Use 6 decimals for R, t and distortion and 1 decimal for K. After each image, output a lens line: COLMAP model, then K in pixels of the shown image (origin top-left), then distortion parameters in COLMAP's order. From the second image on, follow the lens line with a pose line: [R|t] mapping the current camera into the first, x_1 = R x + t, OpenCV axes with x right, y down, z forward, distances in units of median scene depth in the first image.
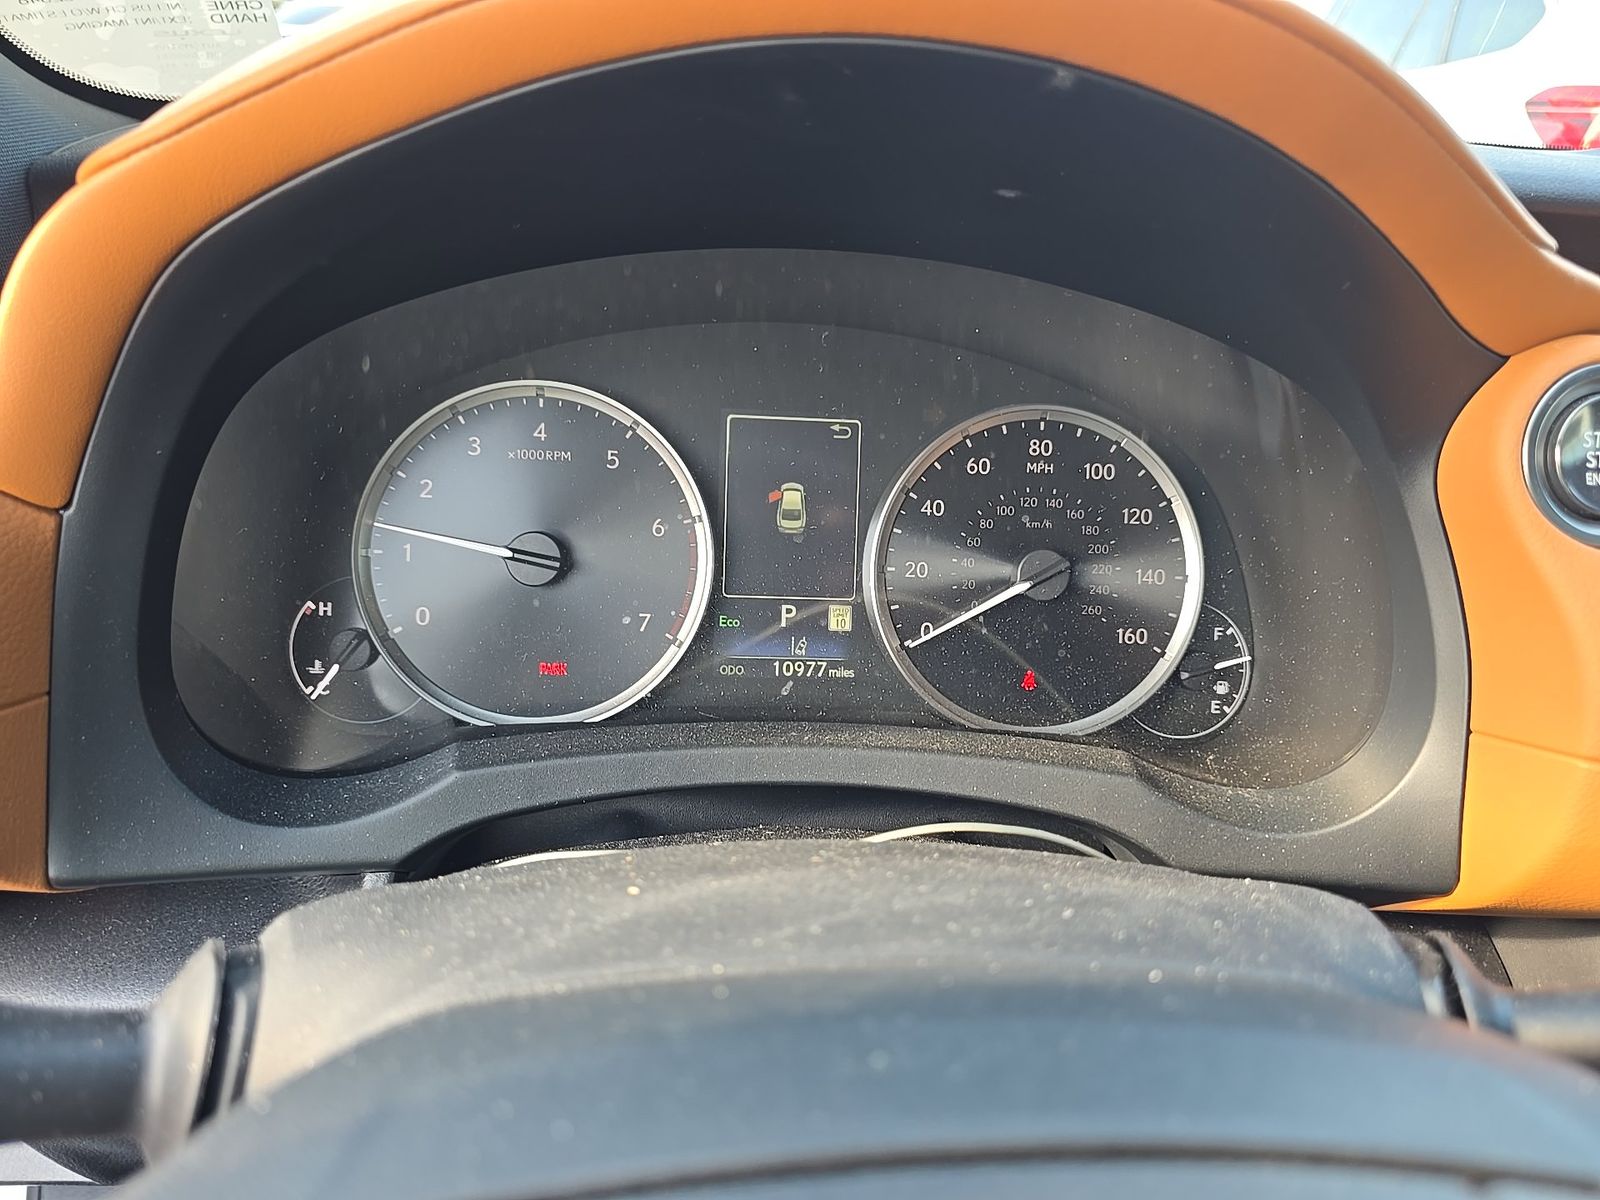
lens RADIAL K [[1076.9, 0, 806.9], [0, 1076.9, 605.6], [0, 0, 1]] dist [0.024927, -0.017332]
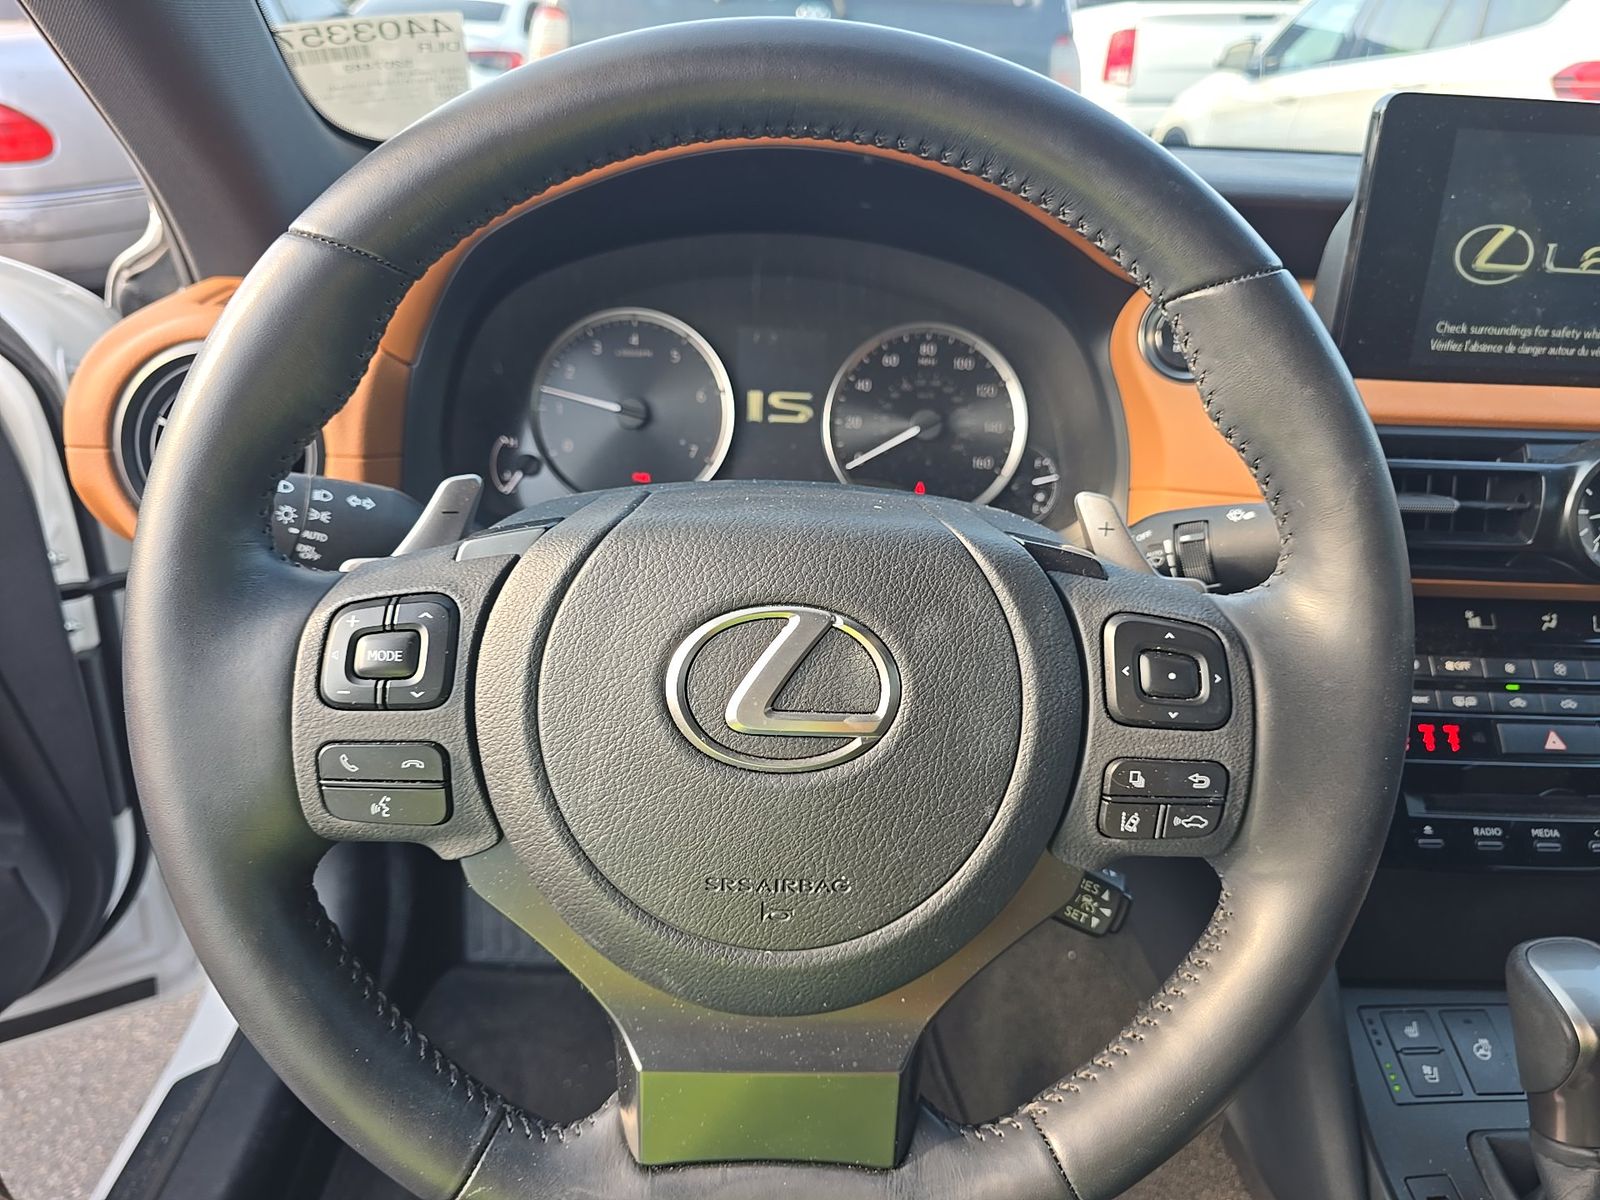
lens RADIAL K [[1076.9, 0, 799.4], [0, 1076.9, 599.4], [0, 0, 1]] dist [0.024927, -0.017332]
pose [[0.998259, 0.008946, -0.058300, 0.118328], [-0.008258, 0.999893, 0.012033, 0.224031], [0.058402, -0.011531, 0.998227, -0.692932]]
